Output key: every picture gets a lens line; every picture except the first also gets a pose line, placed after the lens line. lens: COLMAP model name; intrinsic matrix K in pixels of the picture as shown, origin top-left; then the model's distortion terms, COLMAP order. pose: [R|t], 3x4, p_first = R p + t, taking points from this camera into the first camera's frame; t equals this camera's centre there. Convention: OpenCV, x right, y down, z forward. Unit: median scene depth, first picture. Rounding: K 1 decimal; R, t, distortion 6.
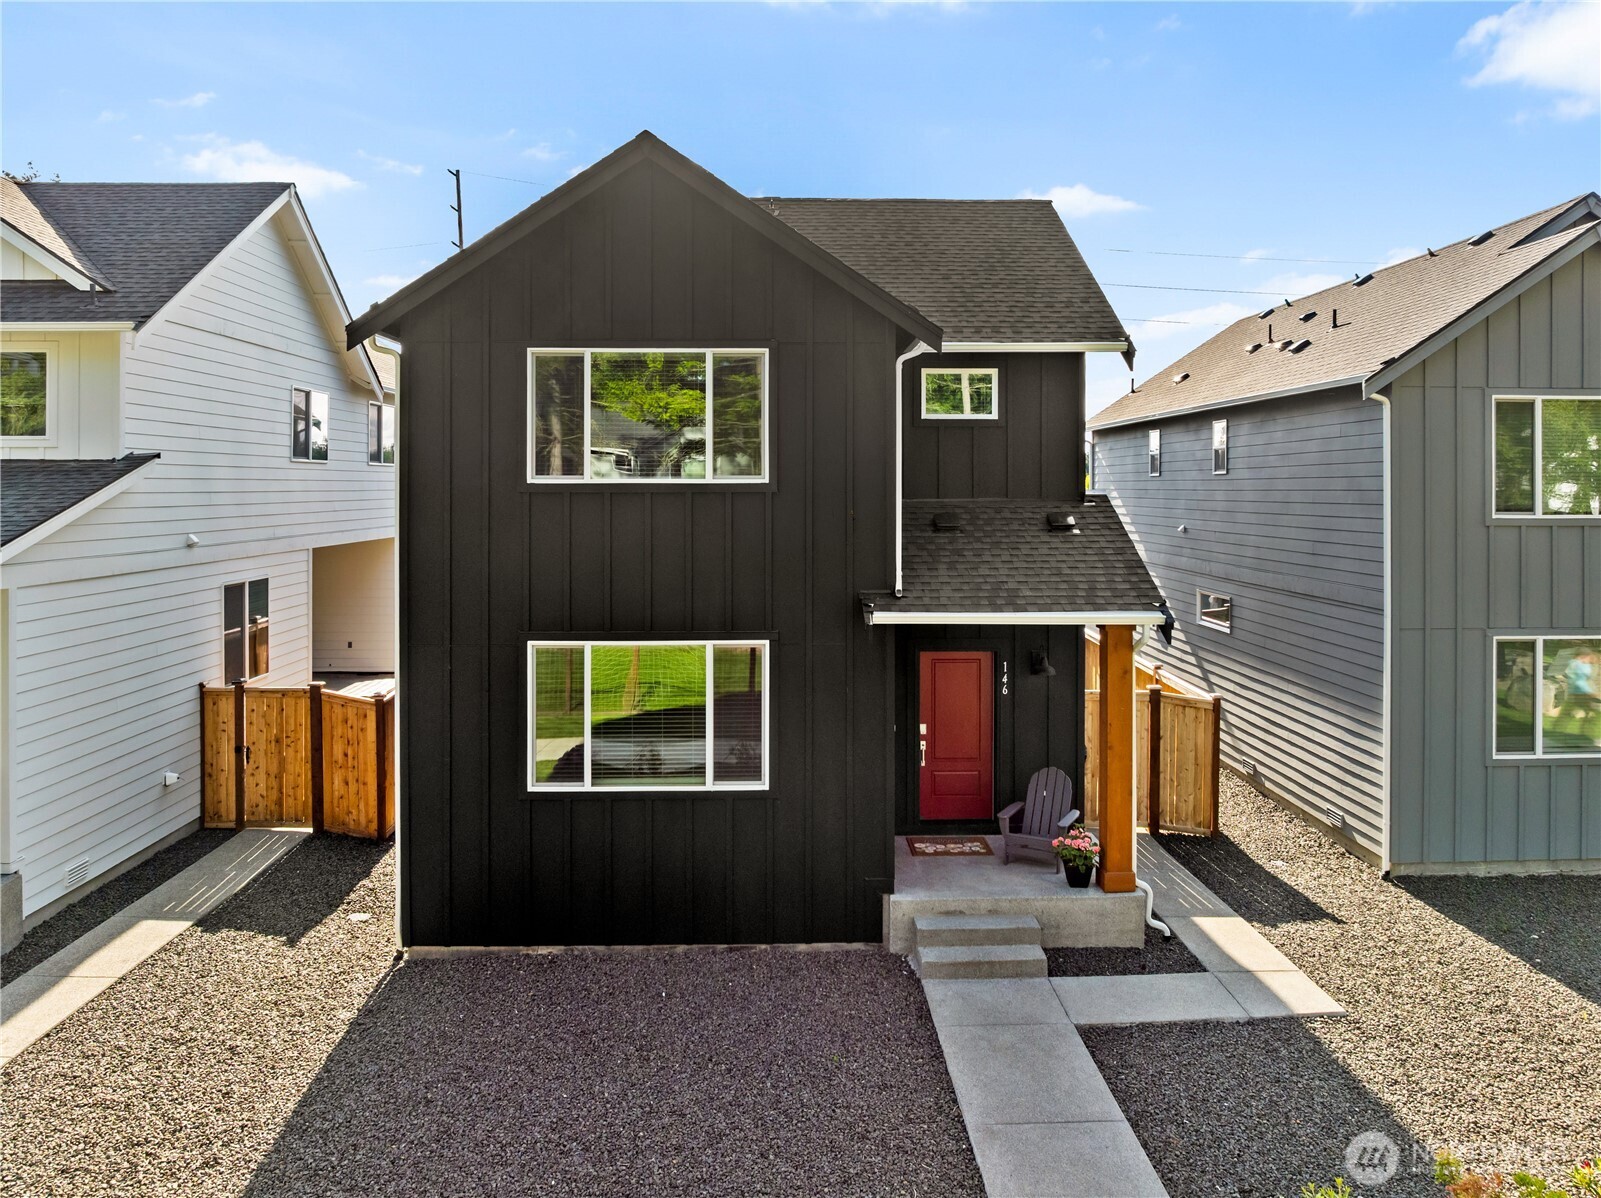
lens RADIAL K [[1150.3, 0, 806.1], [0, 1150.3, 492.0], [0, 0, 1]] dist [-0.031169, 0.003578]
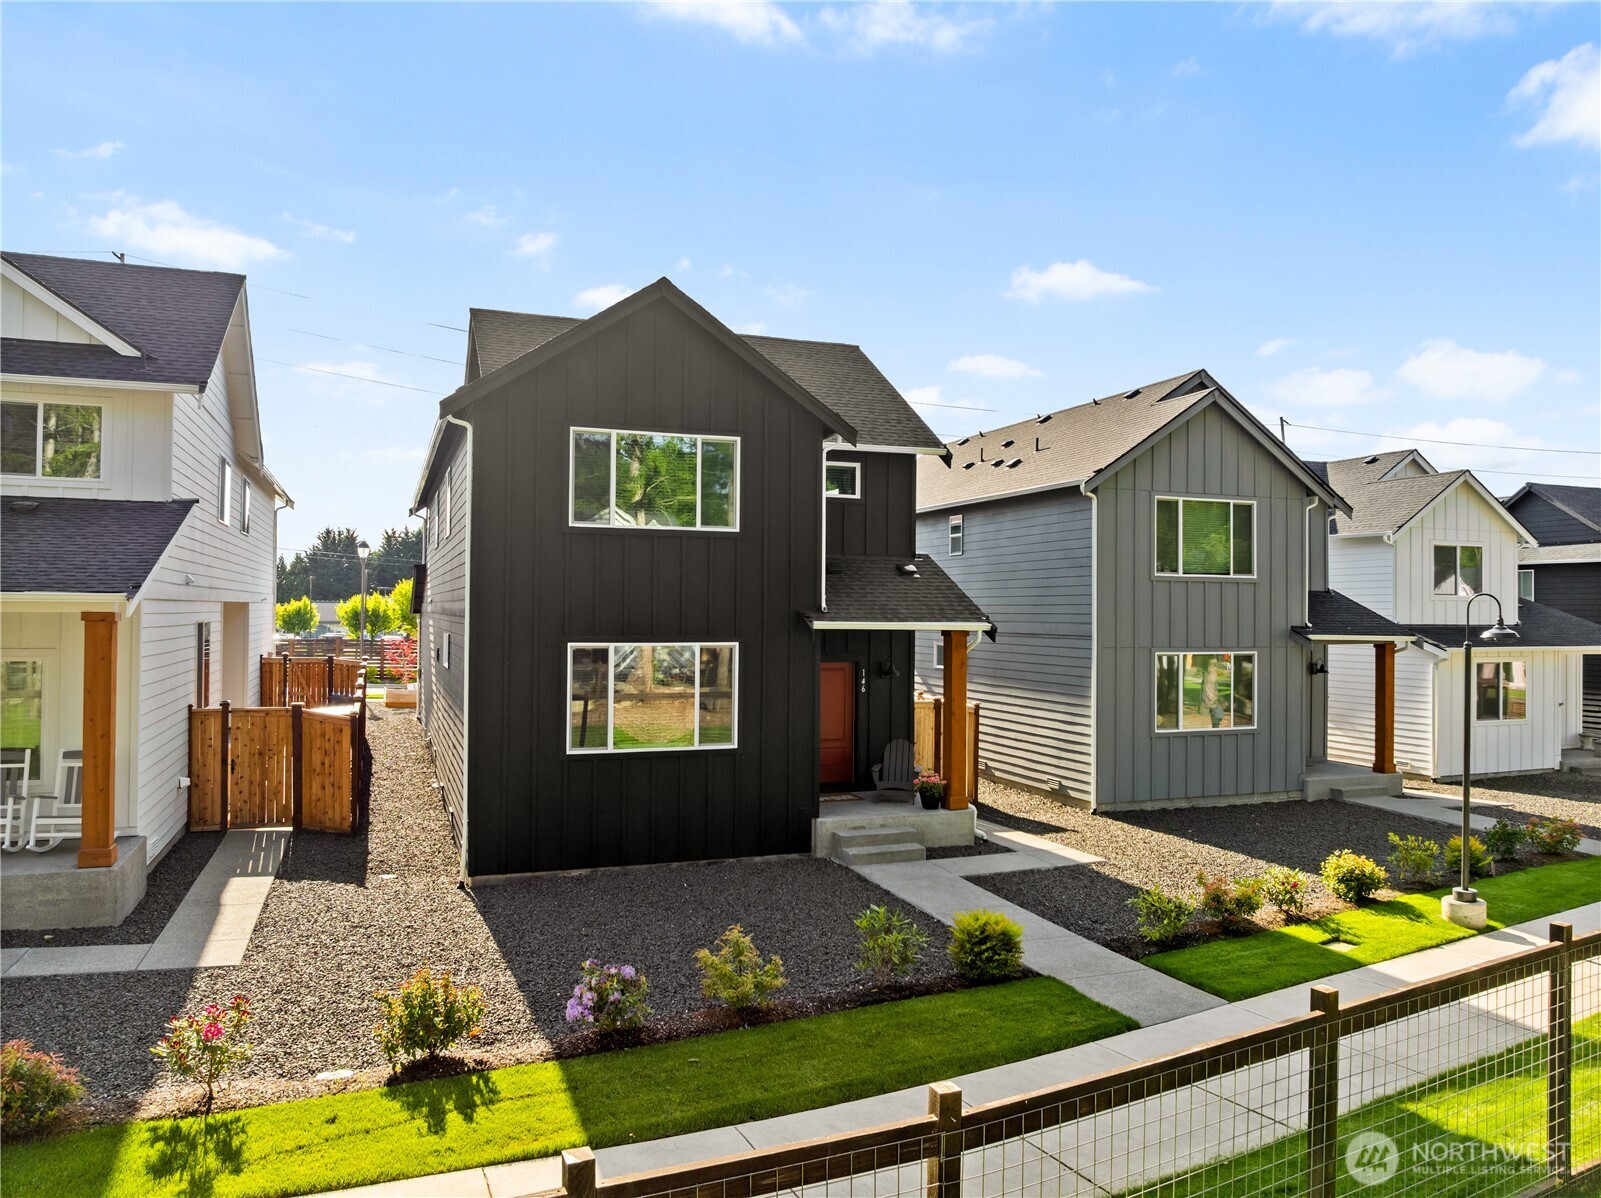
lens RADIAL K [[1120.1, 0, 800.5], [0, 1120.1, 599.0], [0, 0, 1]] dist [-0.008078, -0.005123]
pose [[0.947440, 0.011048, 0.319742, -0.340006], [-0.007477, 0.999895, -0.012393, 0.077727], [-0.319845, 0.009351, 0.947424, -0.285583]]
